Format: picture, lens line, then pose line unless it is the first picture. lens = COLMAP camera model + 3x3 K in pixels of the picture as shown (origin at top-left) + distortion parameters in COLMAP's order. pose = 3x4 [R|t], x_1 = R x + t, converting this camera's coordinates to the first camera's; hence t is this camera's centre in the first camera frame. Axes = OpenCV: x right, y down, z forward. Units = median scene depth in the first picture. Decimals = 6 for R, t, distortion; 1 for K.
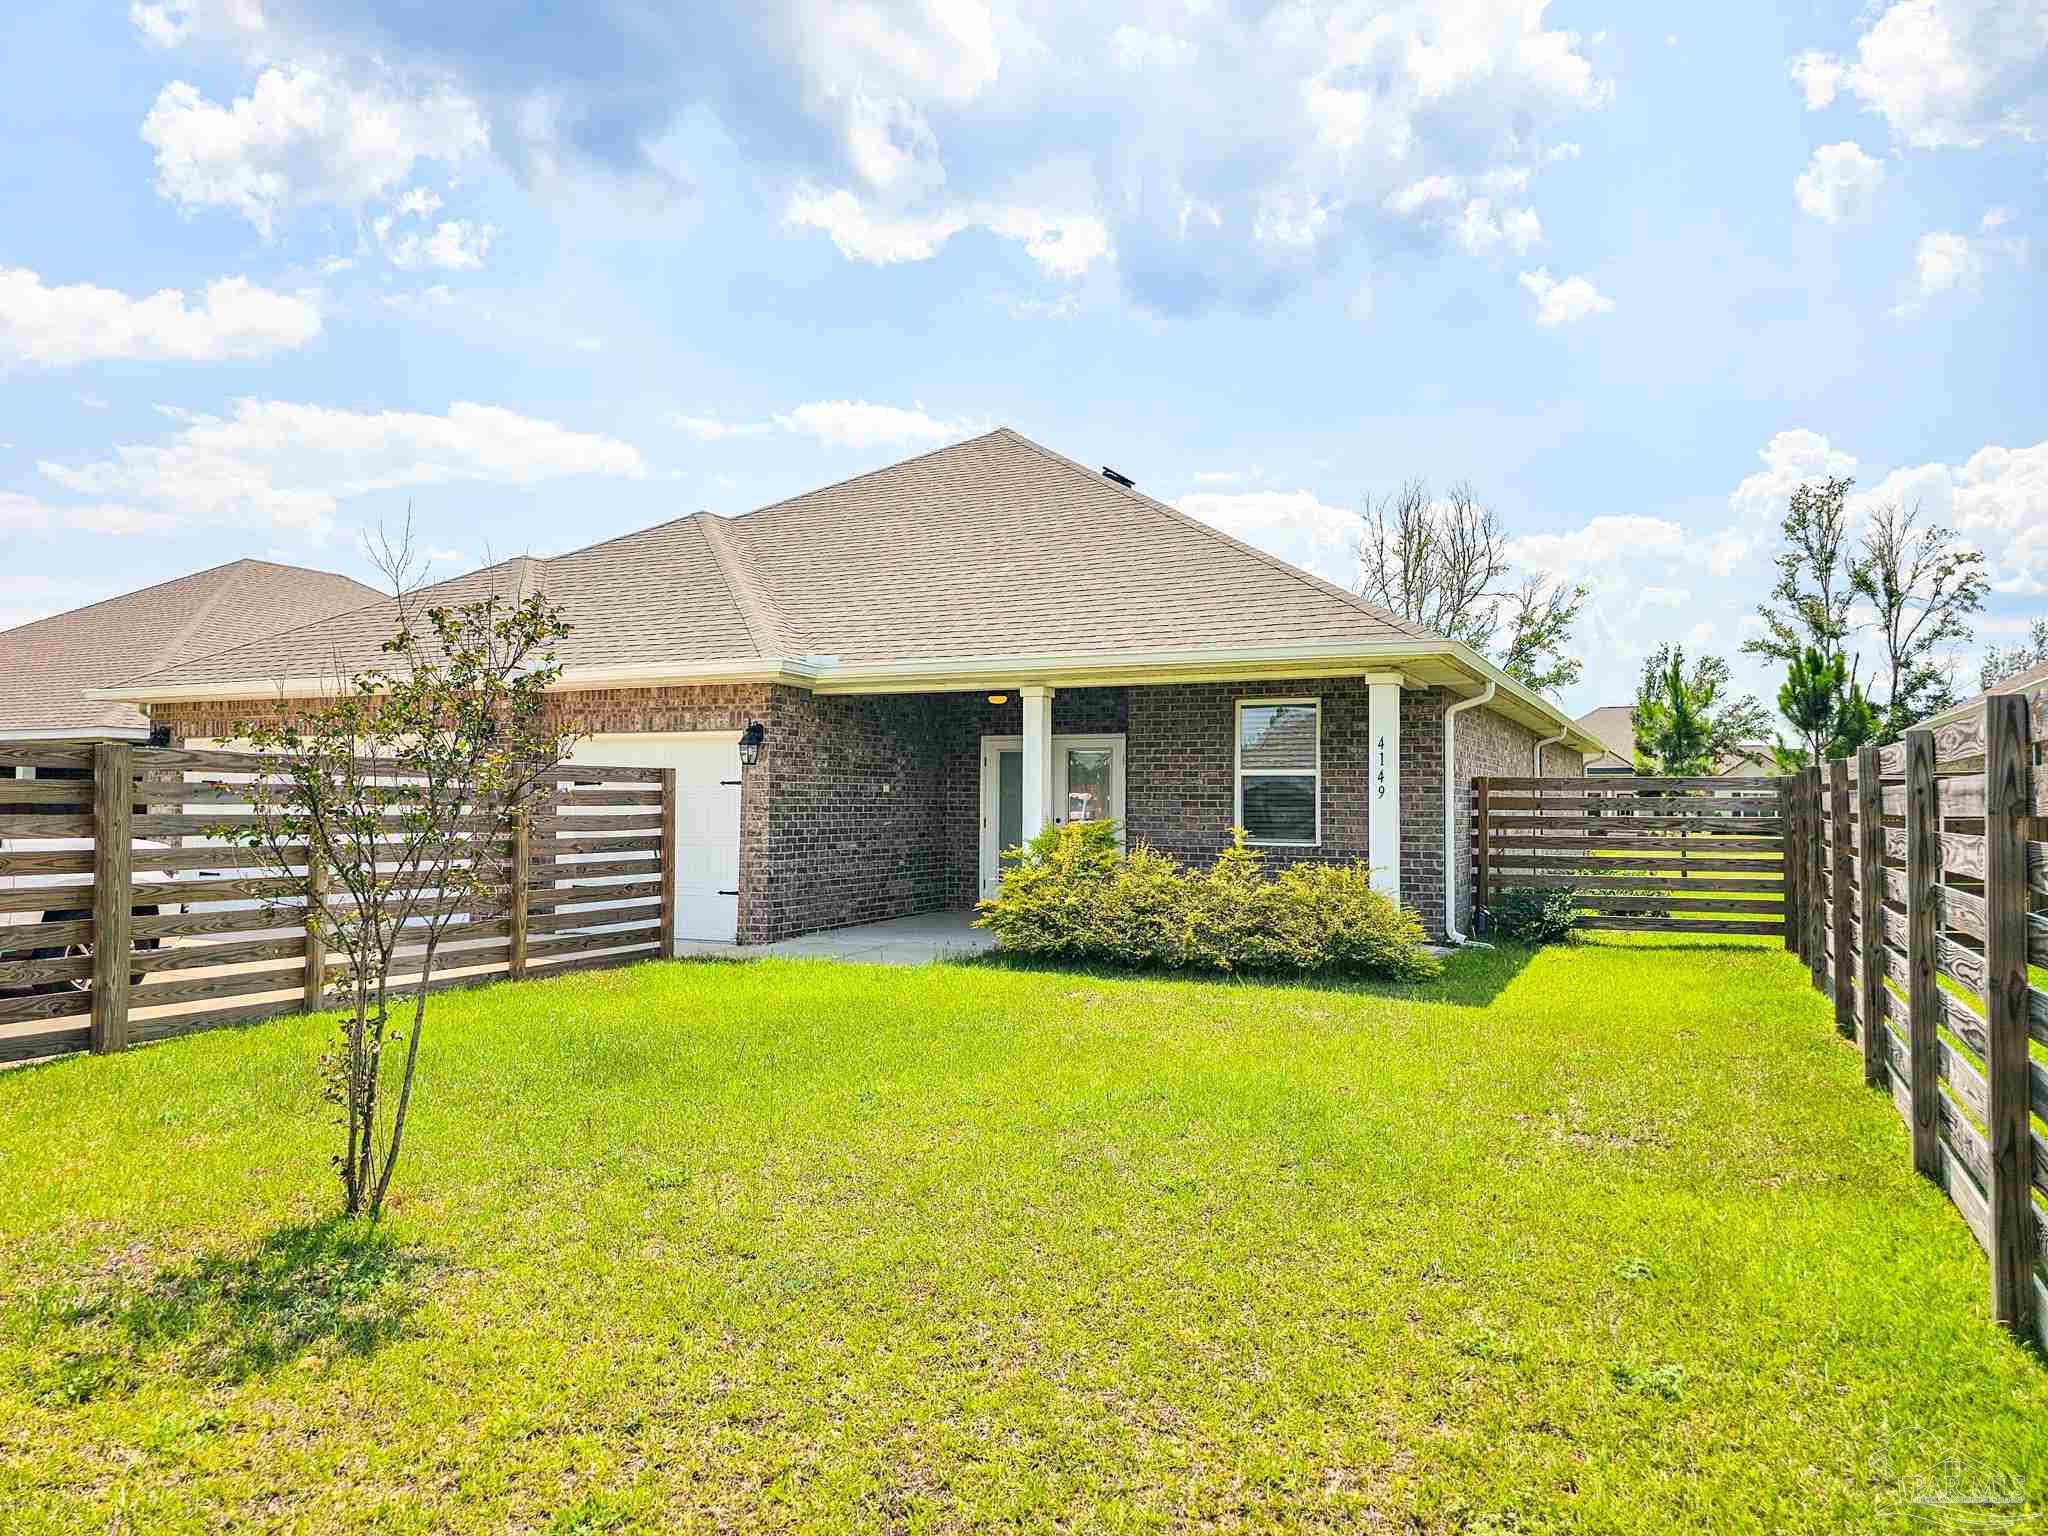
lens RADIAL K [[1402.5, 0, 1049.6], [0, 1402.5, 722.9], [0, 0, 1]] dist [0.088589, -0.084839]
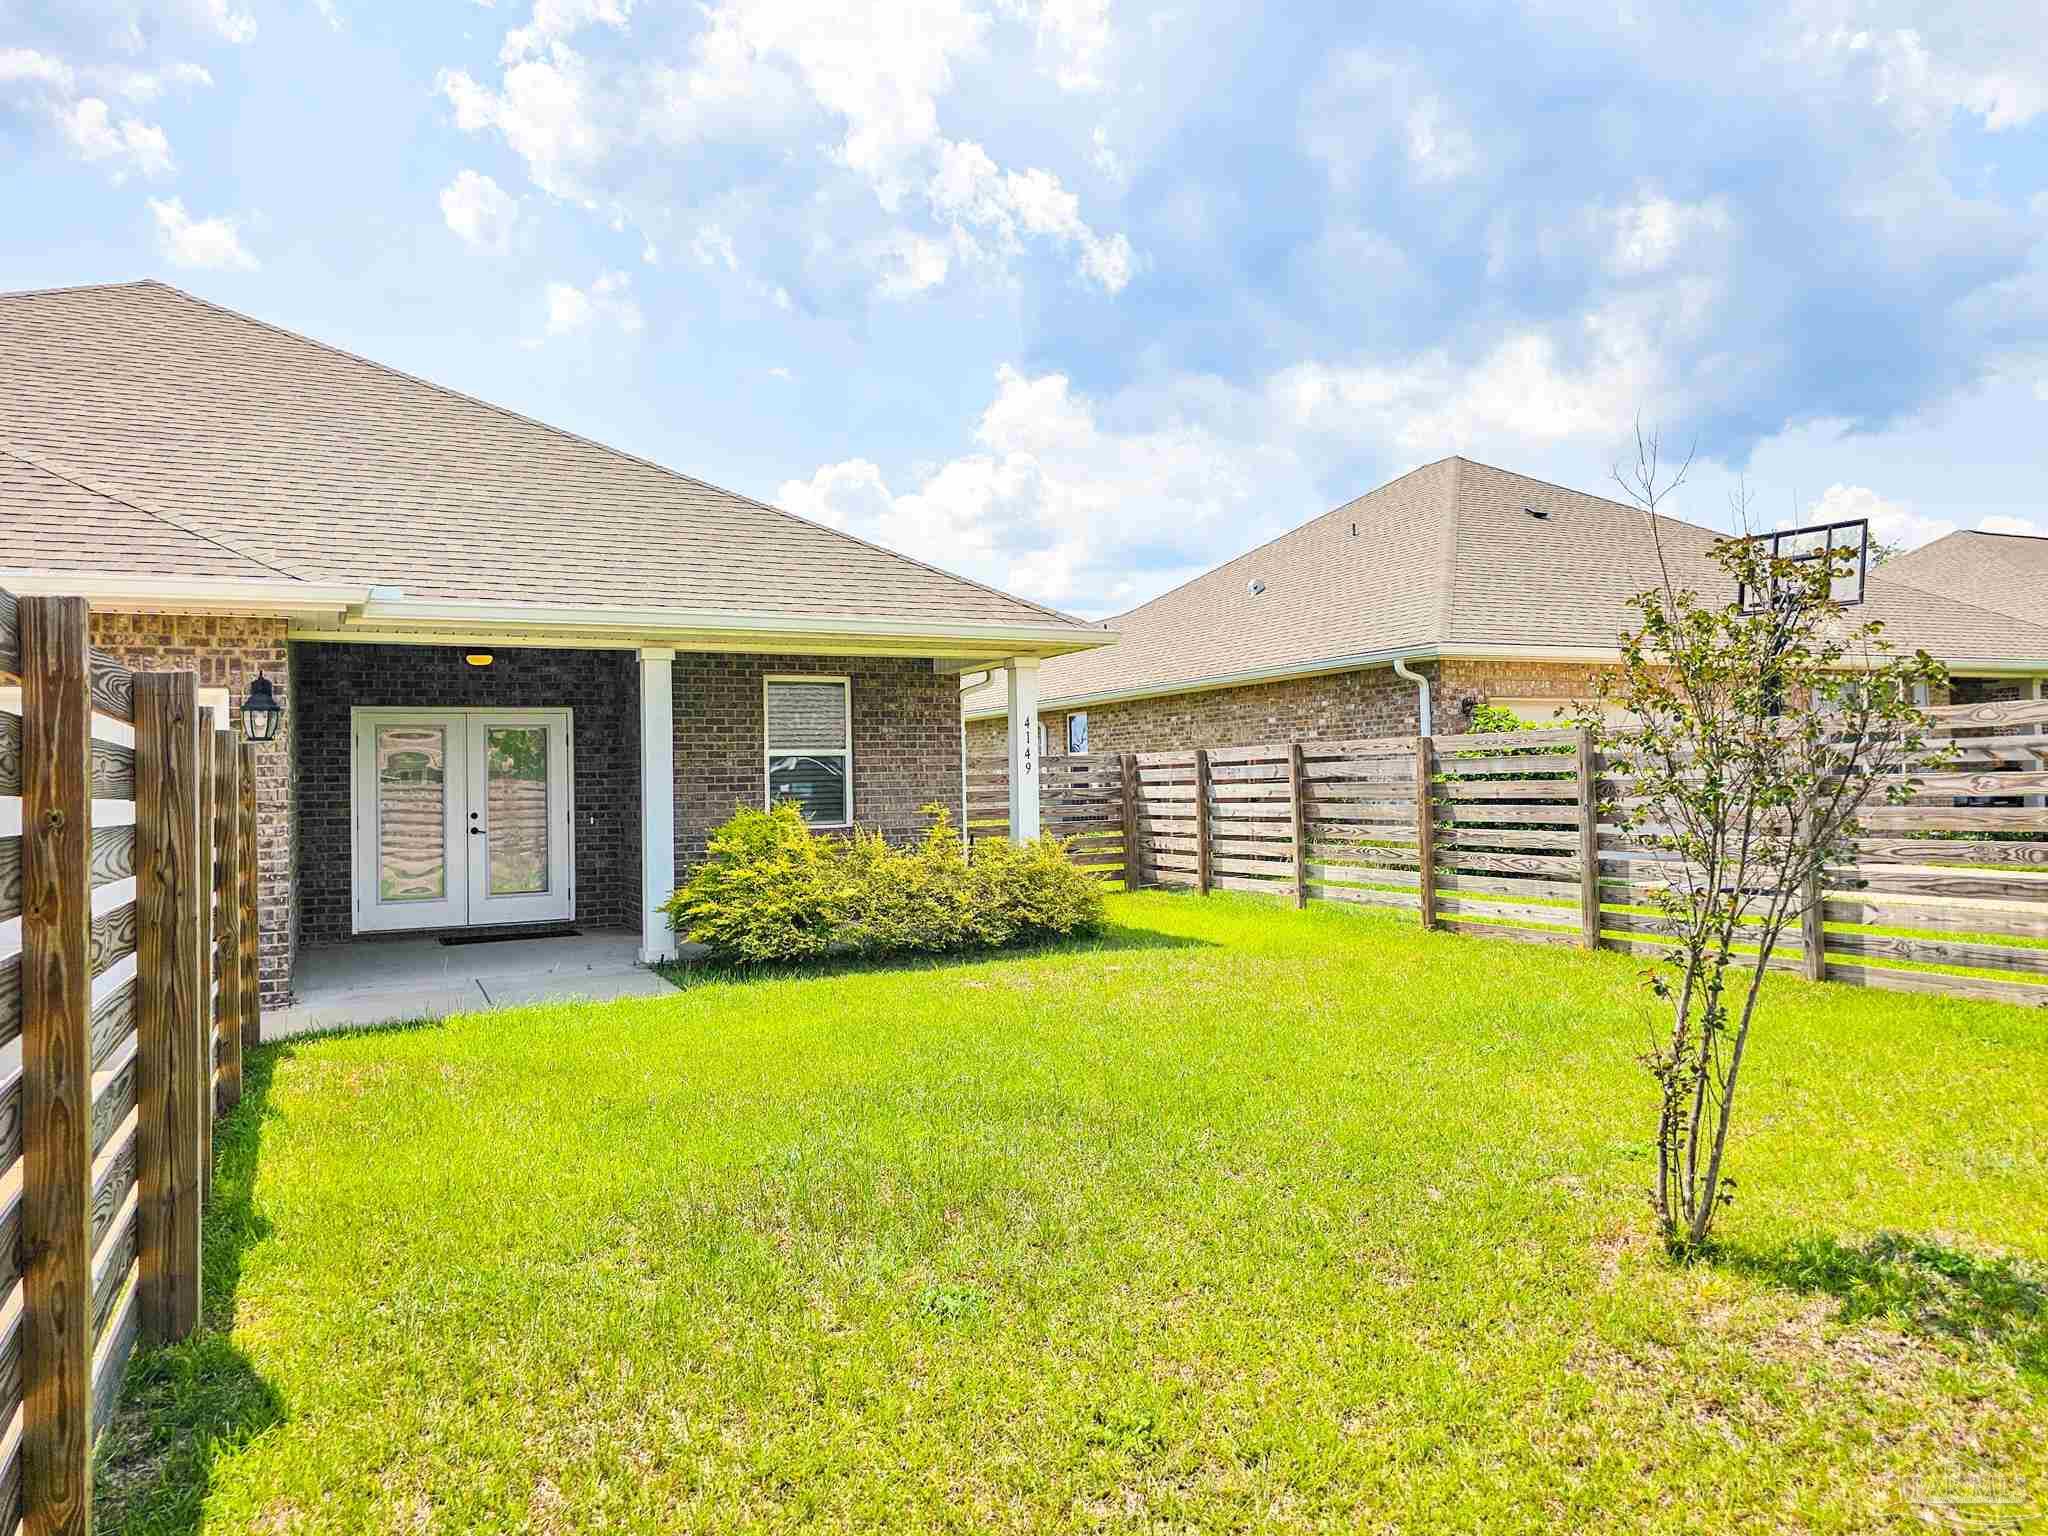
lens RADIAL K [[1402.5, 0, 1049.6], [0, 1402.5, 722.9], [0, 0, 1]] dist [0.088589, -0.084839]
pose [[0.606792, 0.016618, 0.794687, -0.494686], [-0.020804, 0.999771, -0.005021, 0.016209], [-0.794589, -0.013486, 0.606999, 0.283734]]
